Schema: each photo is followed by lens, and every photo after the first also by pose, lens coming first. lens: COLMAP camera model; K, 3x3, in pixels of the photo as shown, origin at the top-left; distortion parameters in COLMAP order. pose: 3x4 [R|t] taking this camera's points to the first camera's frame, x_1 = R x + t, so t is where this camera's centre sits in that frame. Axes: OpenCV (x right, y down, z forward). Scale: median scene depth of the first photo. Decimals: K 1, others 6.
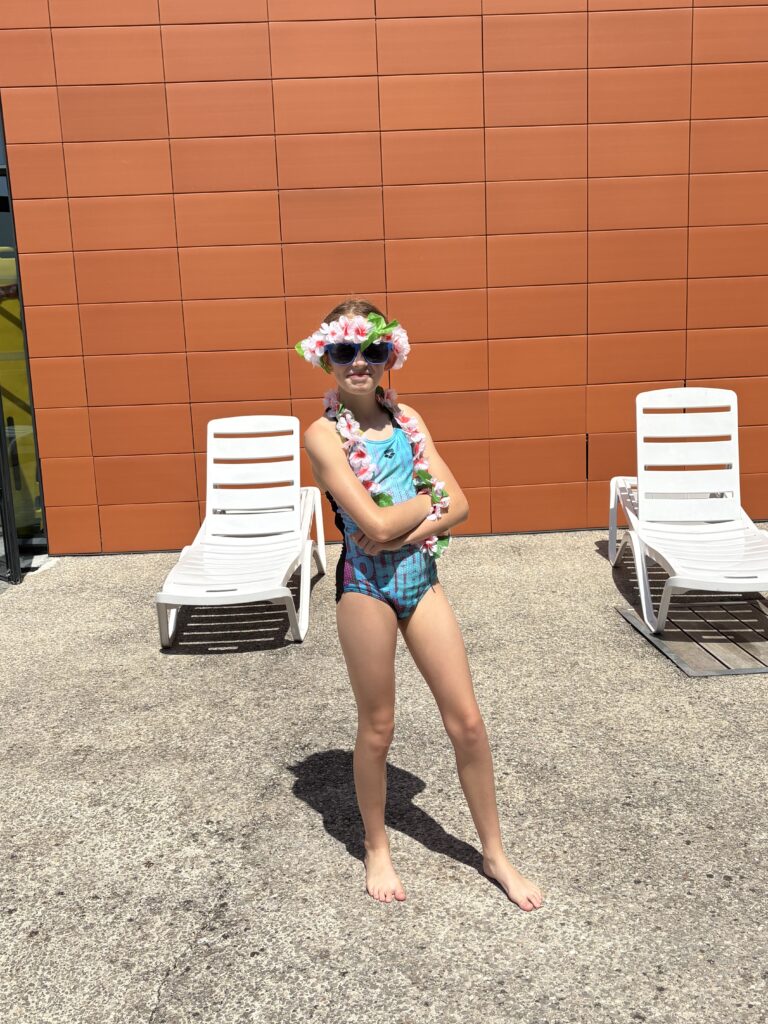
lens RADIAL K [[1037.8, 0, 375.8], [0, 1037.8, 510.6], [0, 0, 1]] dist [0.020857, 0.000000]
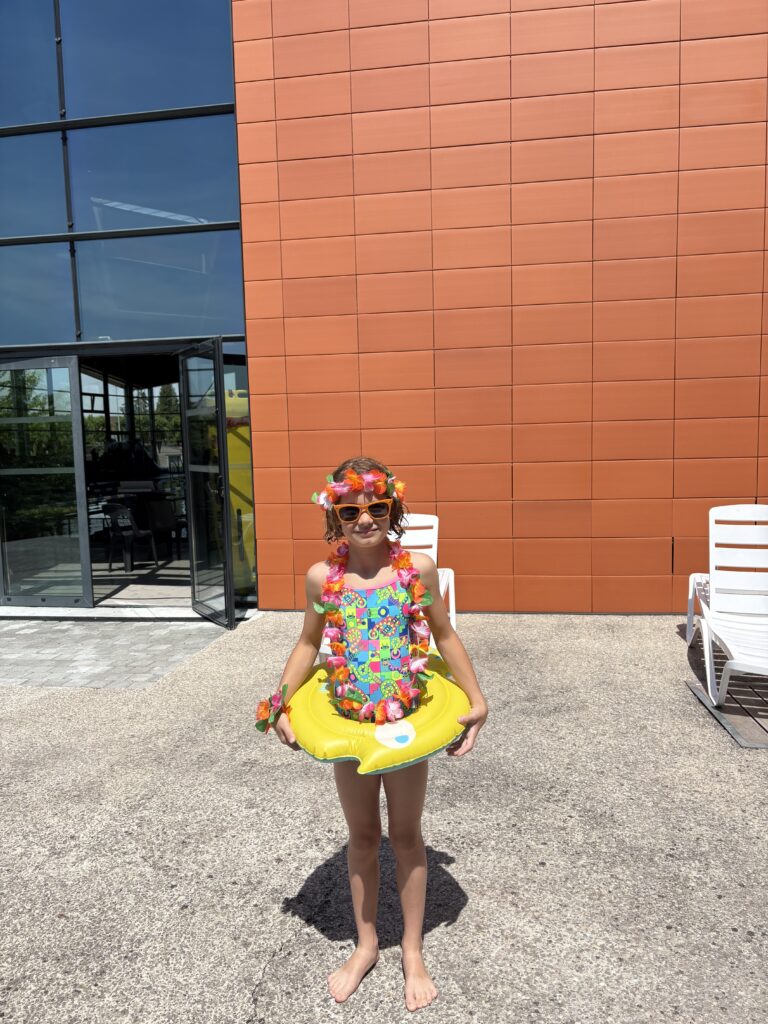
lens RADIAL K [[776.0, 0, 381.4], [0, 776.0, 512.1], [0, 0, 1]] dist [0.022946, -0.008986]
pose [[0.982055, 0.034012, -0.185505, 0.070184], [-0.050190, 0.995266, -0.083223, -0.018178], [0.181796, 0.091040, 0.979113, 0.028953]]
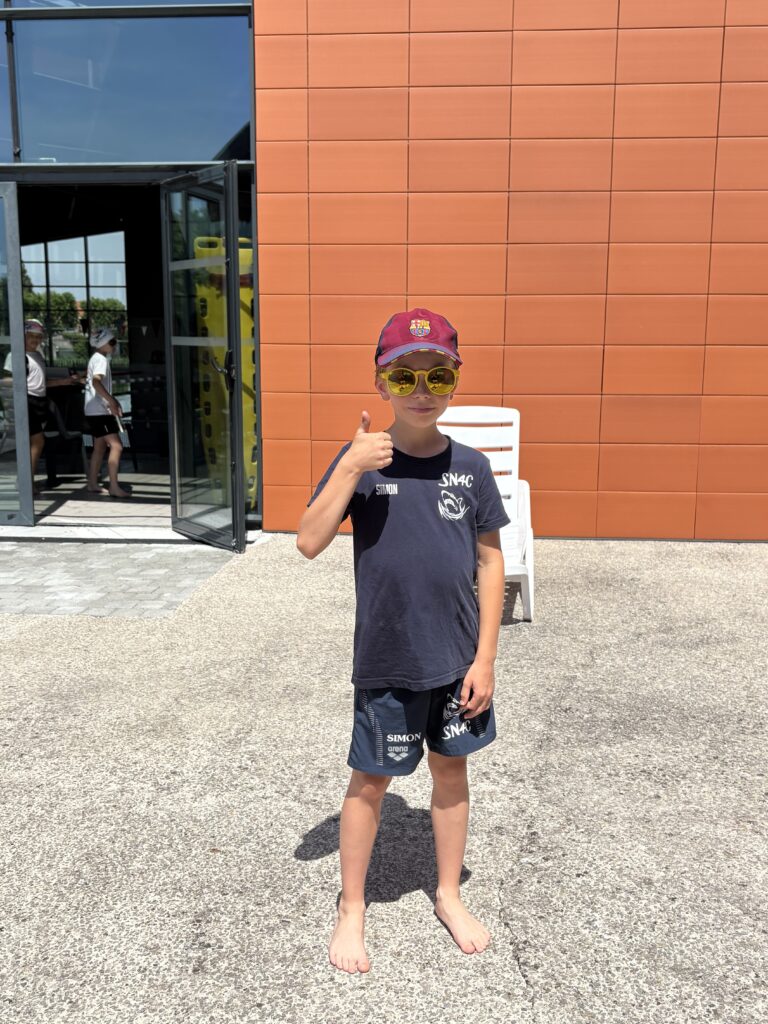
lens RADIAL K [[1037.8, 0, 385.3], [0, 1037.8, 510.6], [0, 0, 1]] dist [0.020857, 0.000000]
pose [[0.992481, 0.065273, -0.103540, -0.183201], [-0.067230, 0.997617, -0.015520, 0.067075], [0.102281, 0.022364, 0.994504, -0.071277]]
